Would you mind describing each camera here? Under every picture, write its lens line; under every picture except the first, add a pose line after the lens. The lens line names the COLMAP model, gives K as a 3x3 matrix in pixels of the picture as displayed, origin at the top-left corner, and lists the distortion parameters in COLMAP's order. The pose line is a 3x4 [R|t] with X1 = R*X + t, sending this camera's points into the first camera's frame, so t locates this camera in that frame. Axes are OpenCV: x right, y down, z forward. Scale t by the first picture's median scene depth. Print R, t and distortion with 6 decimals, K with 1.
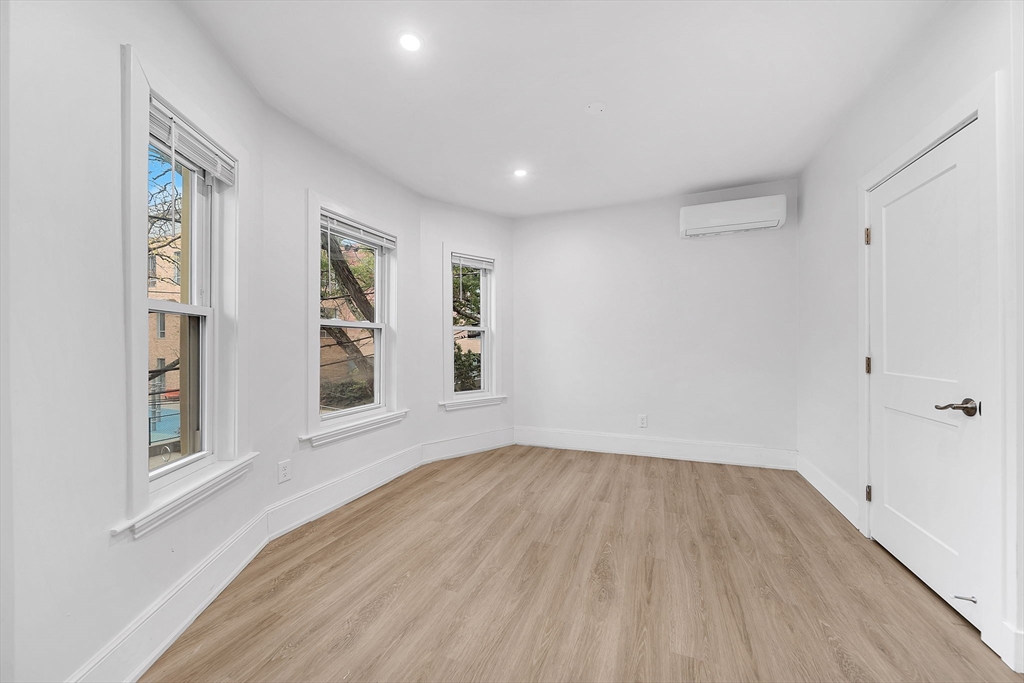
lens RADIAL K [[365.8, 0, 508.0], [0, 365.8, 342.9], [0, 0, 1]] dist [-0.003576, -0.000709]
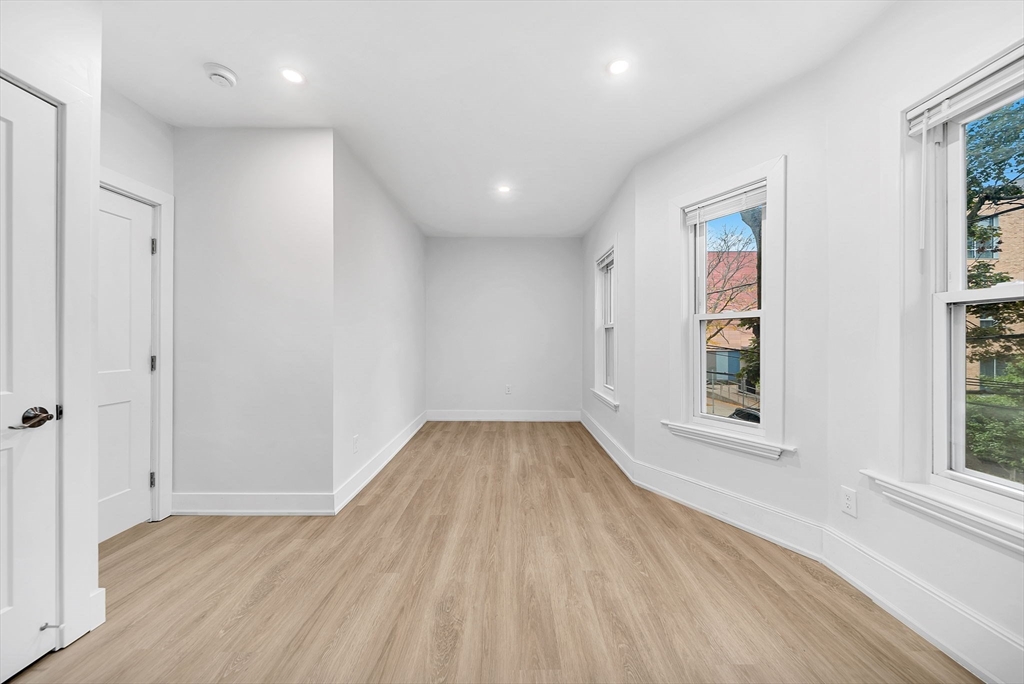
lens RADIAL K [[365.8, 0, 506.8], [0, 365.8, 342.4], [0, 0, 1]] dist [-0.003576, -0.000709]
pose [[-0.929189, 0.005790, -0.369560, 0.437048], [0.007487, 0.999967, -0.003158, 0.013822], [0.369530, -0.005701, -0.929201, 1.817259]]
